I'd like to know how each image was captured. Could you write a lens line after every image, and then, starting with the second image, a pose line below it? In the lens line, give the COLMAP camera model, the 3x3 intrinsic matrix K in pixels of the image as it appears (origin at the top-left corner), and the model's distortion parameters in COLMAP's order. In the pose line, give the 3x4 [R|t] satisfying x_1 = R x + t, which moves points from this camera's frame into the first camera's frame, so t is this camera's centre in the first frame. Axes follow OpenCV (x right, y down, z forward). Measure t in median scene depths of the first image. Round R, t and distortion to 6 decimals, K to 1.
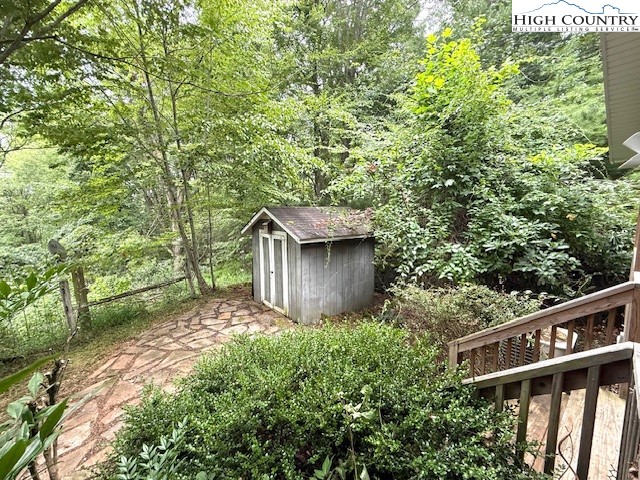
lens RADIAL K [[255.0, 0, 319.8], [0, 255.0, 241.8], [0, 0, 1]] dist [0.000903, -0.000384]
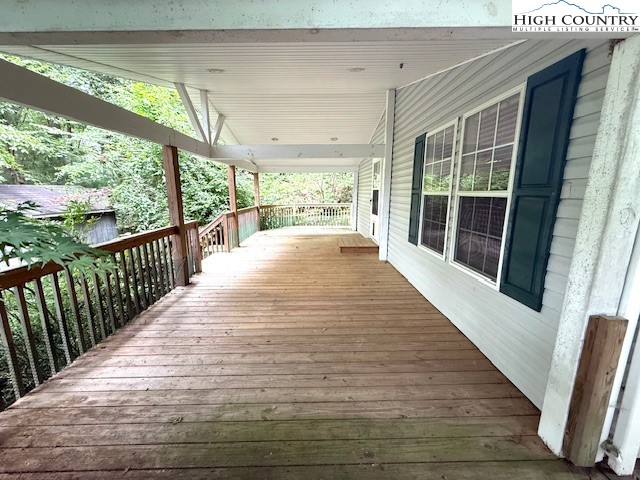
lens RADIAL K [[255.0, 0, 319.8], [0, 255.0, 238.7], [0, 0, 1]] dist [0.000903, -0.000384]
pose [[0.630884, -0.147073, 0.761810, -0.165040], [0.087723, 0.989095, 0.118305, 0.079115], [-0.770902, -0.007808, 0.636906, -0.768245]]
